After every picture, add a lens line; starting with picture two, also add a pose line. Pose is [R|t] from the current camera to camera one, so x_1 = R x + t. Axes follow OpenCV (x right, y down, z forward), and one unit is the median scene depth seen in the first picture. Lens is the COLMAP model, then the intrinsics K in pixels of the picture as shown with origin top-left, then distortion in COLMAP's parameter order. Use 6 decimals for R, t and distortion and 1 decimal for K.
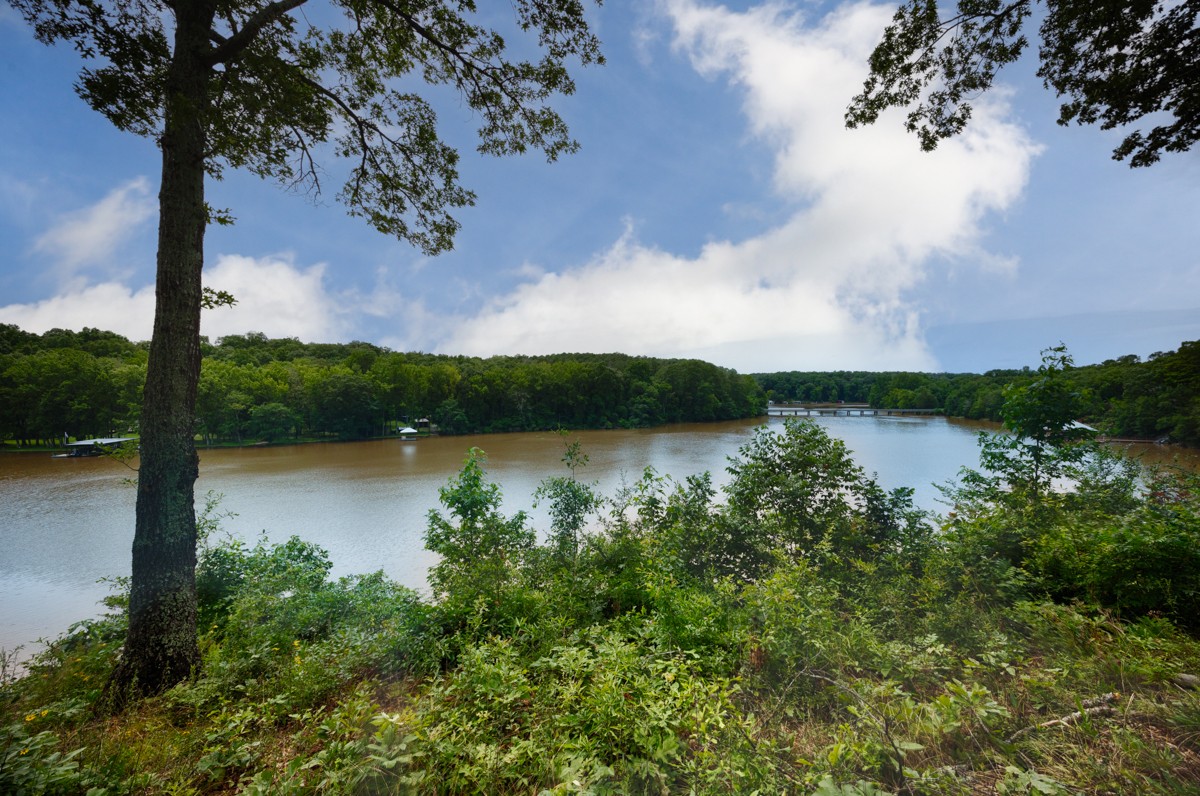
lens RADIAL K [[464.9, 0, 600.0], [0, 464.9, 398.0], [0, 0, 1]] dist [0.001926, 0.000505]
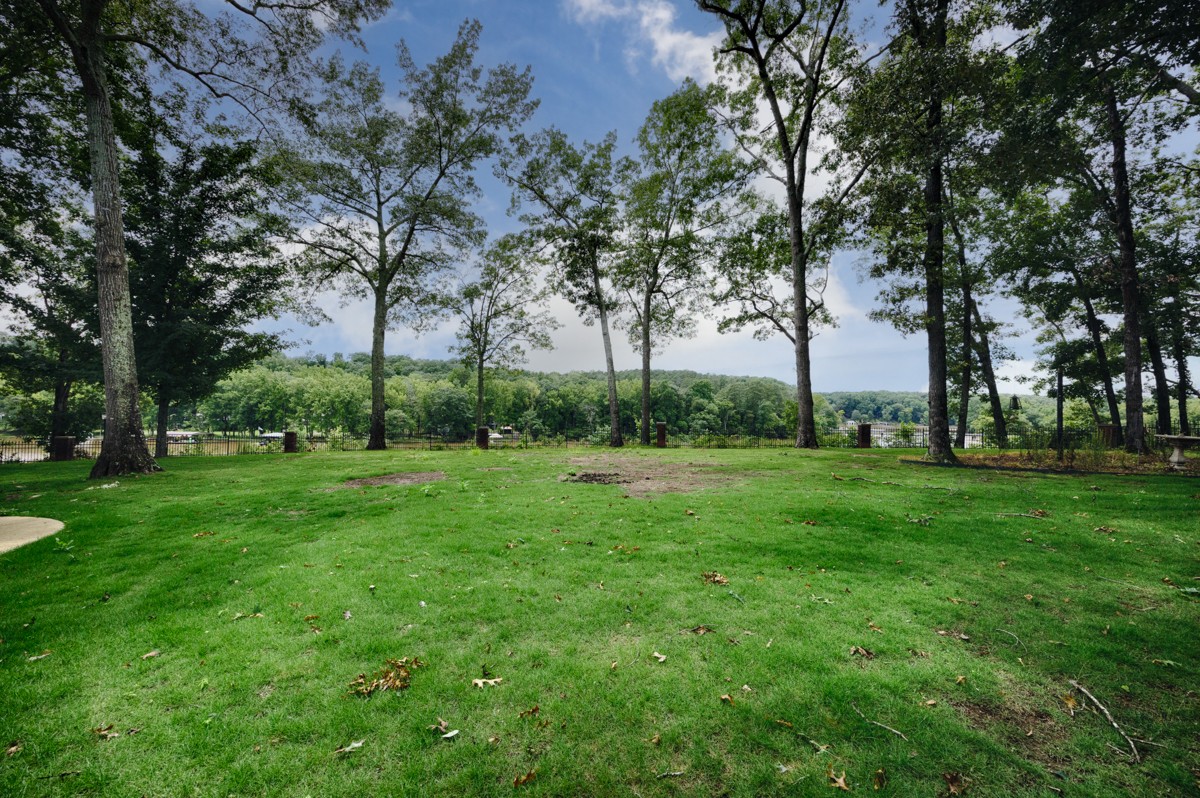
lens RADIAL K [[464.9, 0, 600.0], [0, 464.9, 399.0], [0, 0, 1]] dist [0.001926, 0.000505]
pose [[0.985772, 0.024900, -0.166234, 0.040667], [-0.029340, 0.999274, -0.024308, -0.003013], [0.165508, 0.028839, 0.985787, -0.114779]]
